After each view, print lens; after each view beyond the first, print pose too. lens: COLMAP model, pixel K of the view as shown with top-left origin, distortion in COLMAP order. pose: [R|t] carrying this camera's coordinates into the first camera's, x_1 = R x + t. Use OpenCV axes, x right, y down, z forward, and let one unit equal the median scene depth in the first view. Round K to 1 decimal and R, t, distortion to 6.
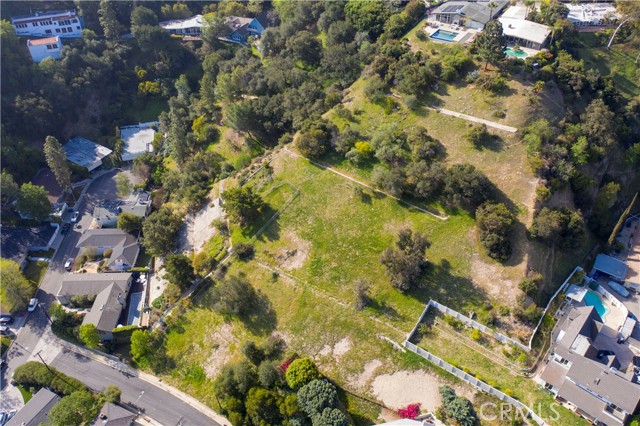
lens RADIAL K [[504.5, 0, 319.4], [0, 504.5, 210.7], [0, 0, 1]] dist [-0.018211, 0.002931]
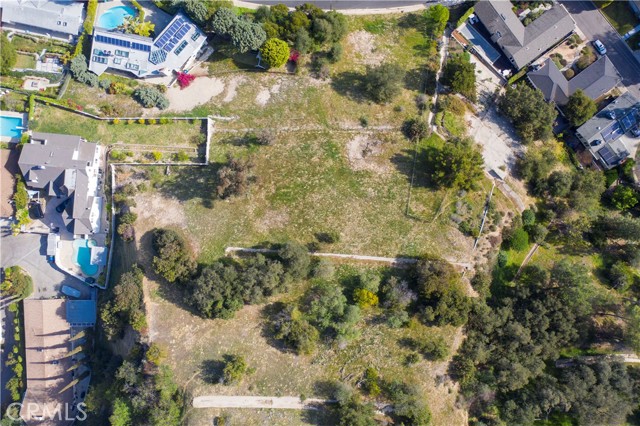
lens RADIAL K [[504.5, 0, 319.4], [0, 504.5, 210.7], [0, 0, 1]] dist [-0.018211, 0.002931]
pose [[-0.811032, 0.582504, 0.053995, 0.026825], [-0.347999, -0.554590, 0.755861, -0.640034], [0.470238, 0.594238, 0.652501, 0.421772]]
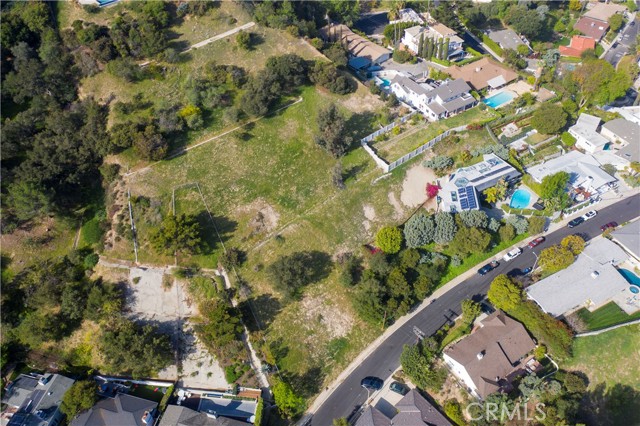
lens RADIAL K [[504.5, 0, 319.4], [0, 504.5, 210.7], [0, 0, 1]] dist [-0.018211, 0.002931]
pose [[0.266049, -0.675021, 0.688160, -0.693094], [0.643155, 0.656062, 0.394886, -0.239132], [-0.718032, 0.337534, 0.608688, 0.311462]]
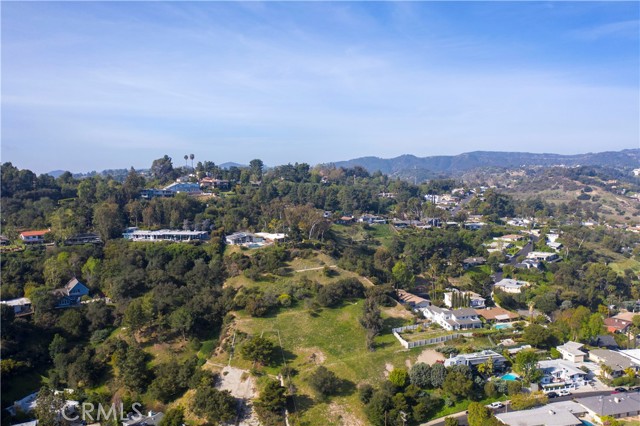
lens RADIAL K [[504.5, 0, 319.4], [0, 504.5, 210.7], [0, 0, 1]] dist [-0.018211, 0.002931]
pose [[0.491652, -0.055414, 0.869027, -1.293205], [0.567706, 0.777129, -0.271625, 0.162768], [-0.660294, 0.626897, 0.413536, 0.117456]]
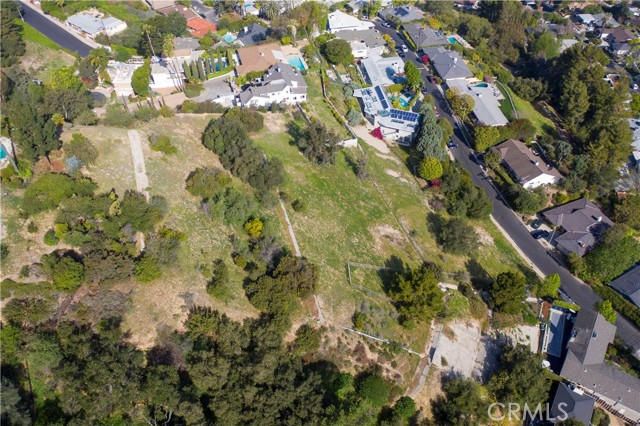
lens RADIAL K [[504.5, 0, 319.4], [0, 504.5, 210.7], [0, 0, 1]] dist [-0.018211, 0.002931]
pose [[-0.833700, -0.361800, 0.417188, -0.322307], [0.388211, 0.153291, 0.908732, -0.831340], [-0.392730, 0.919567, 0.012656, 0.990519]]
